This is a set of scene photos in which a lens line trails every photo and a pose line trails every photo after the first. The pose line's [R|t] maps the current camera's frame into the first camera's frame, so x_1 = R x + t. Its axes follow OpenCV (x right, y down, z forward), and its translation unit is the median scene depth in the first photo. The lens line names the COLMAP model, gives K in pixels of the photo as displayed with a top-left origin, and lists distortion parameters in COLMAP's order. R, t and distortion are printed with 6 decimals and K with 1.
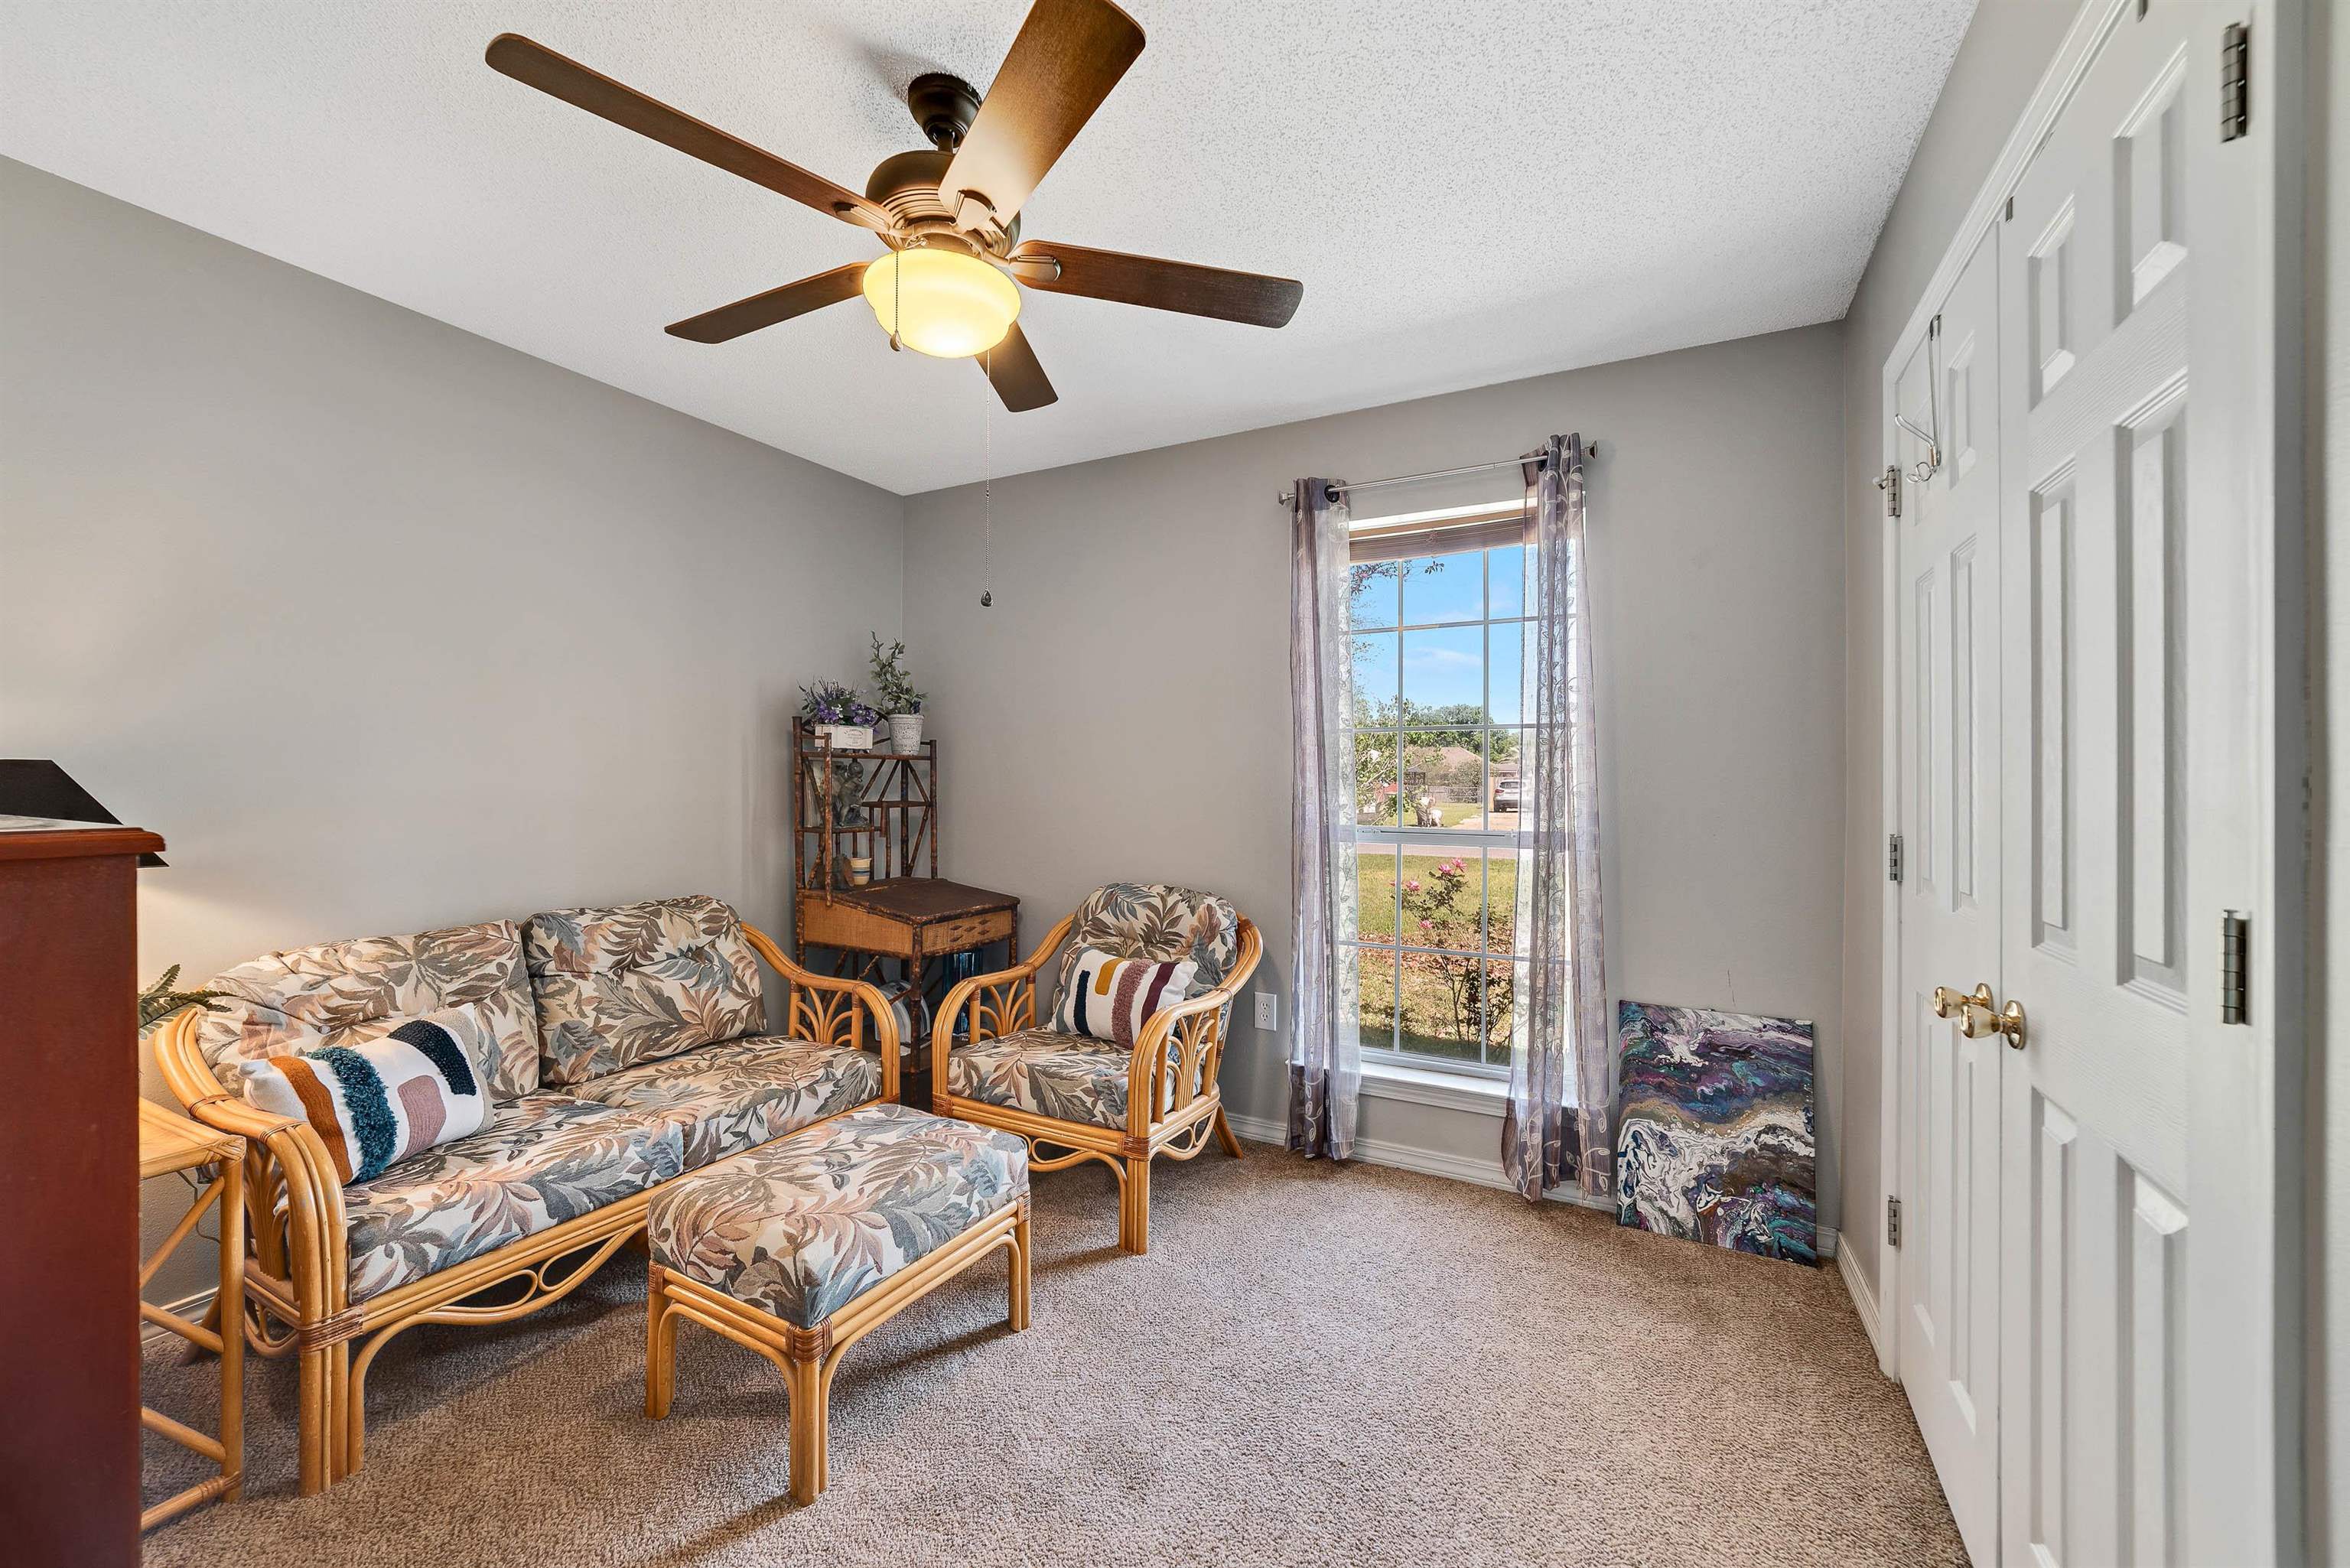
lens RADIAL K [[903.3, 0, 1164.6], [0, 903.3, 782.9], [0, 0, 1]] dist [-0.015768, 0.003773]
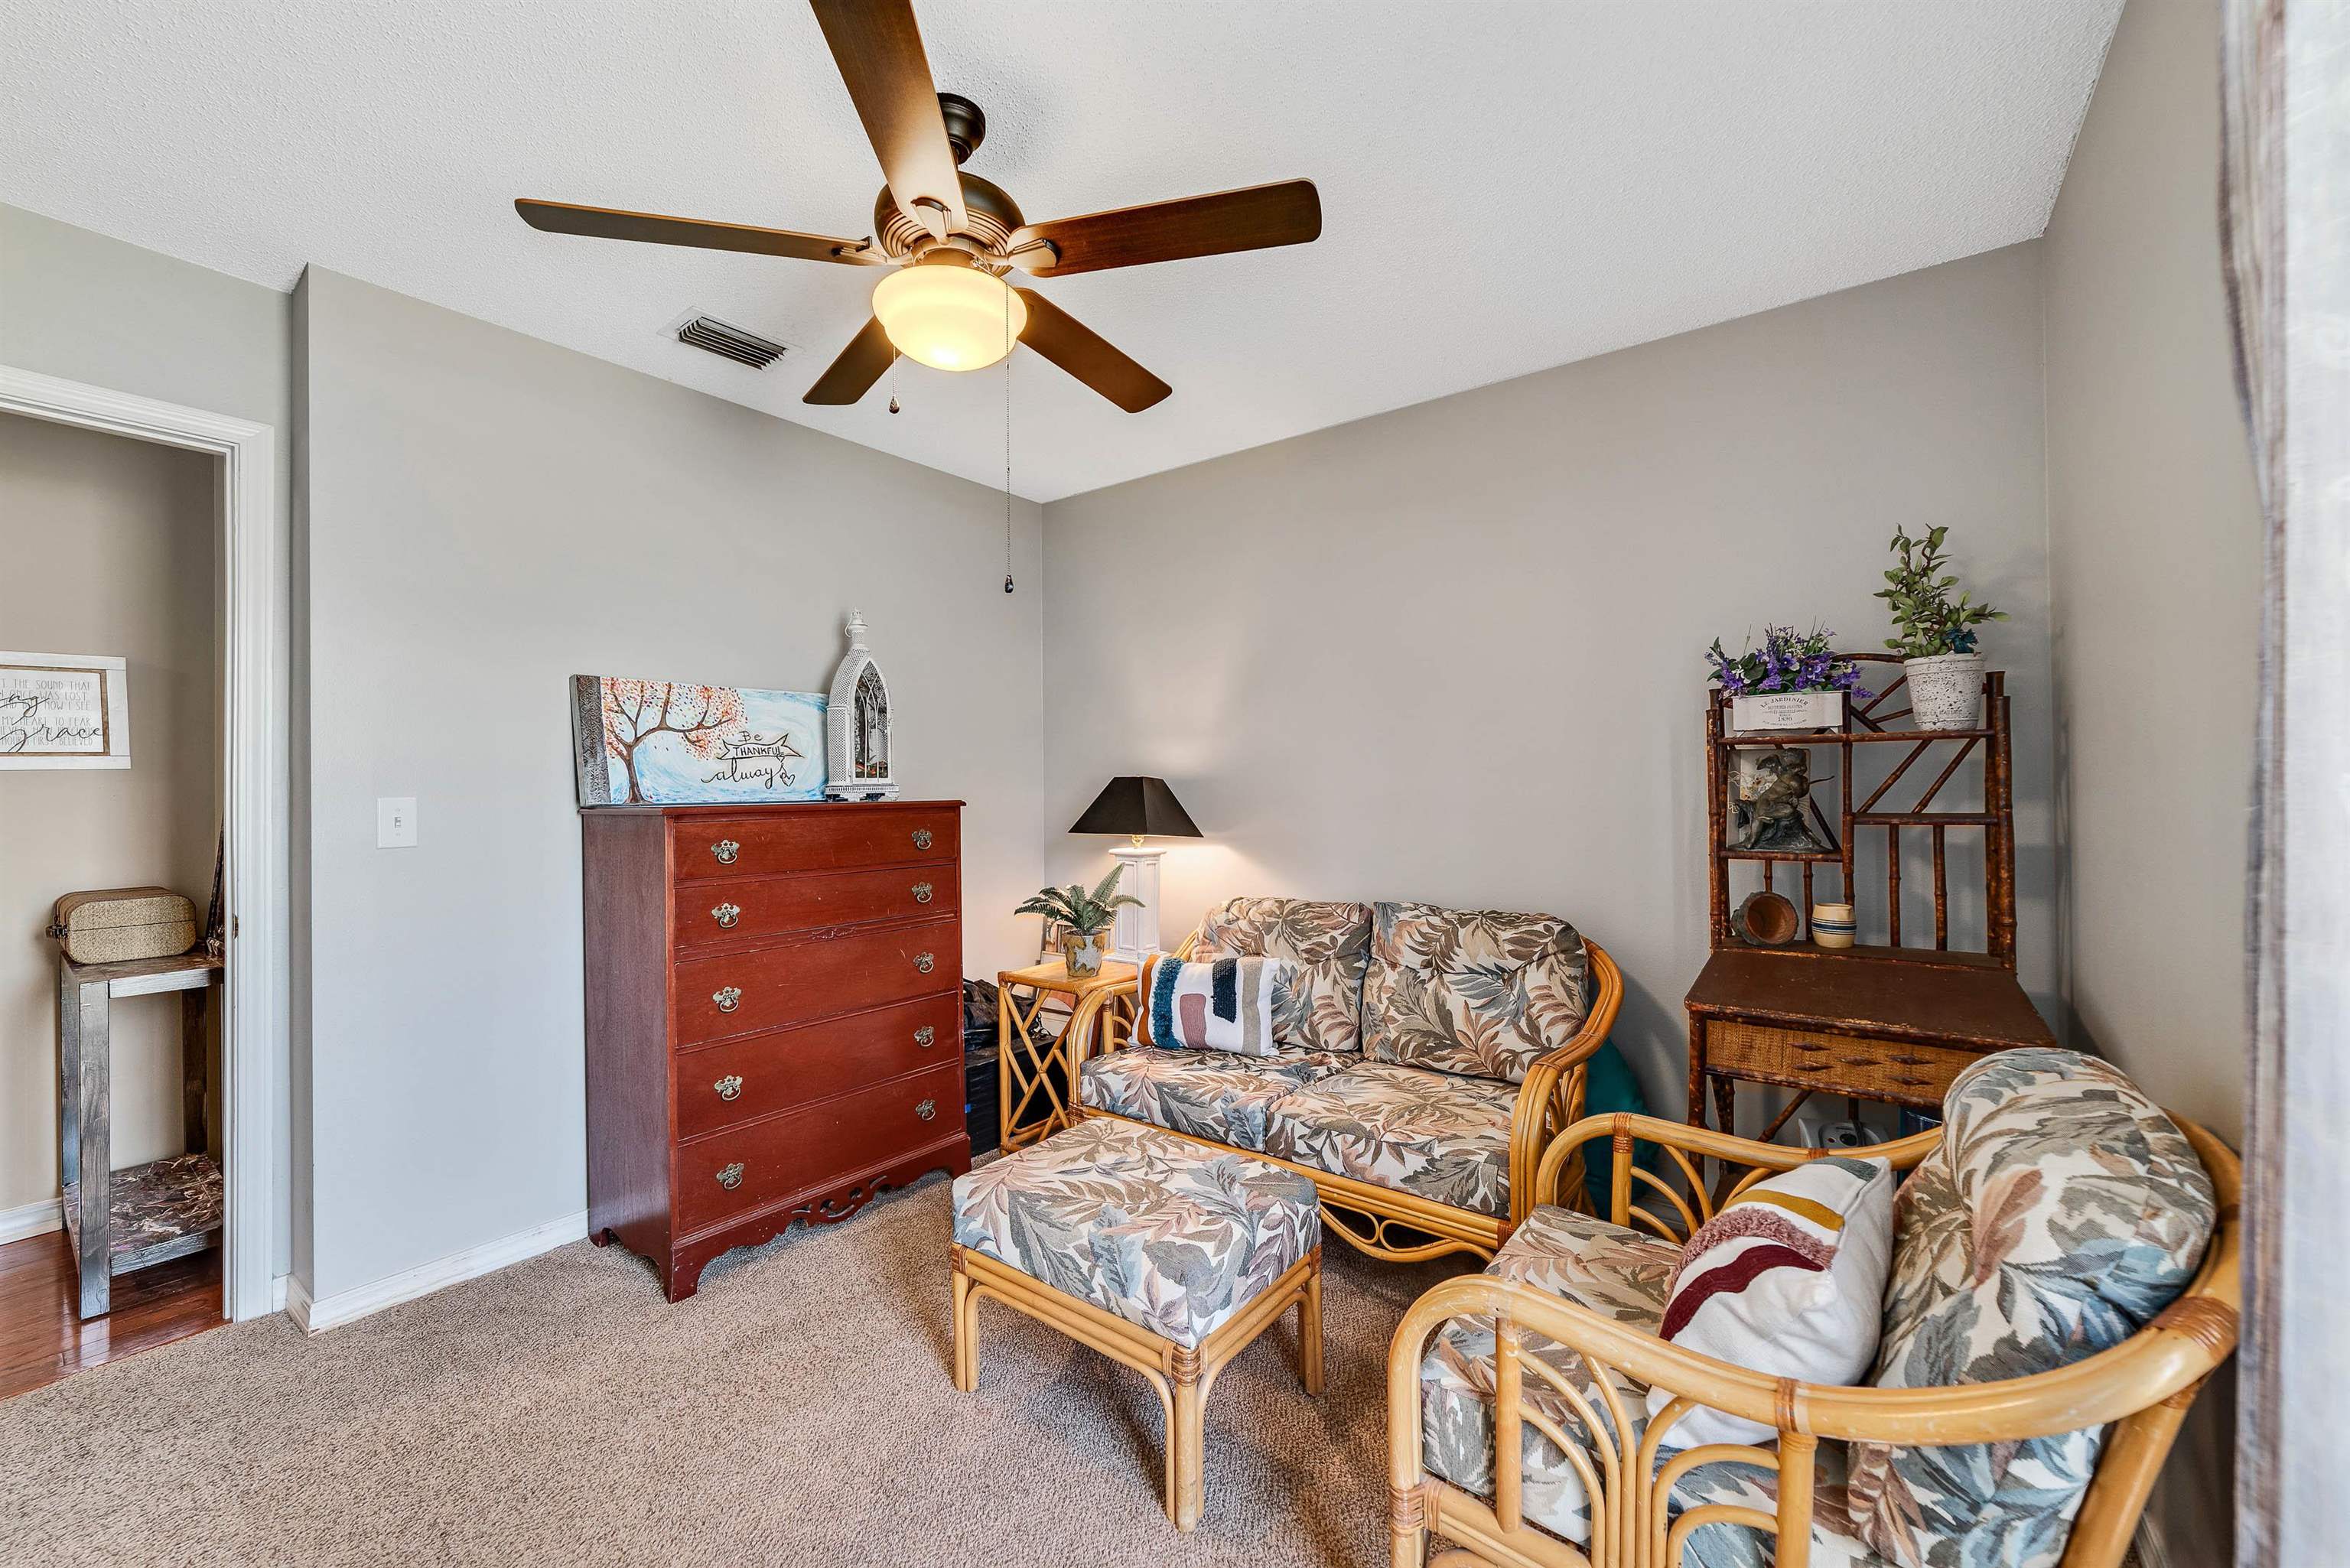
lens RADIAL K [[903.3, 0, 1163.9], [0, 903.3, 784.2], [0, 0, 1]] dist [-0.015768, 0.003773]
pose [[-0.140468, -0.006207, -0.990066, 0.468495], [0.008535, 0.999936, -0.007480, 0.002812], [0.990048, -0.009501, -0.140406, 0.892696]]
